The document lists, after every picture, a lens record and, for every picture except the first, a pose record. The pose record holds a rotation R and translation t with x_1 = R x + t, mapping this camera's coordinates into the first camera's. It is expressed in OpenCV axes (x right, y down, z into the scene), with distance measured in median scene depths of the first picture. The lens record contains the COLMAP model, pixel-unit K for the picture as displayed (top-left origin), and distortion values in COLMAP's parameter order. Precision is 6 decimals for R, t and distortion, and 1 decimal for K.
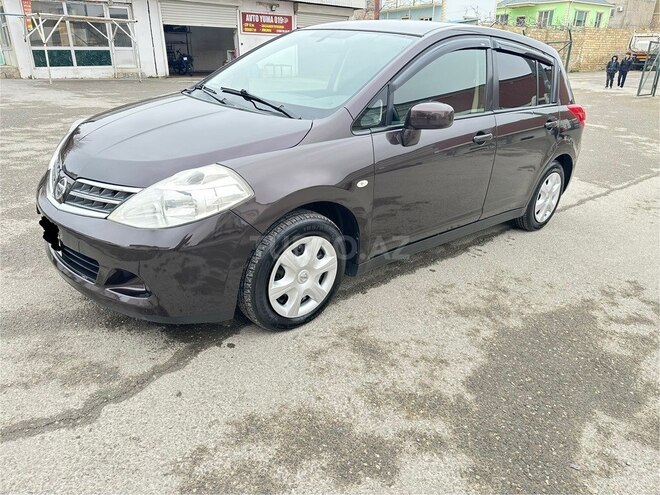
lens RADIAL K [[465.6, 0, 331.3], [0, 465.6, 247.6], [0, 0, 1]] dist [0.024184, -0.027468]
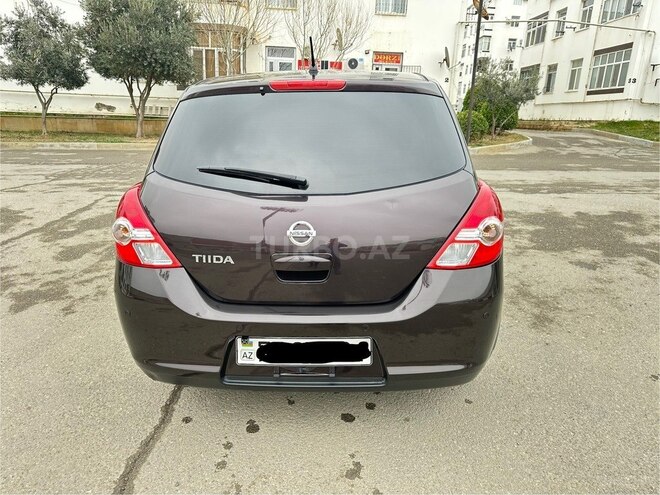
lens RADIAL K [[465.6, 0, 326.7], [0, 465.6, 245.2], [0, 0, 1]] dist [0.024184, -0.027468]
pose [[-0.704242, 0.153290, -0.693213, 1.197132], [-0.308985, 0.812913, 0.493660, -0.915409], [0.639195, 0.561849, -0.525123, 2.317538]]
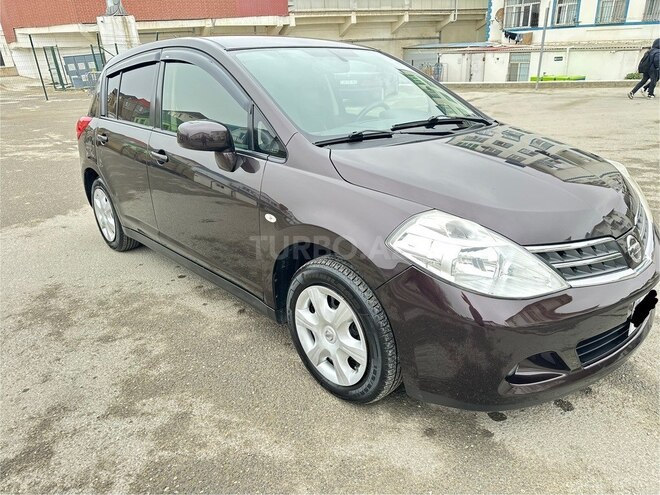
lens RADIAL K [[465.6, 0, 332.4], [0, 465.6, 246.9], [0, 0, 1]] dist [0.024184, -0.027468]
pose [[-0.016435, -0.407063, 0.913252, -1.156834], [0.415543, 0.827978, 0.376532, -0.578351], [-0.909425, 0.385684, 0.155544, 1.197426]]
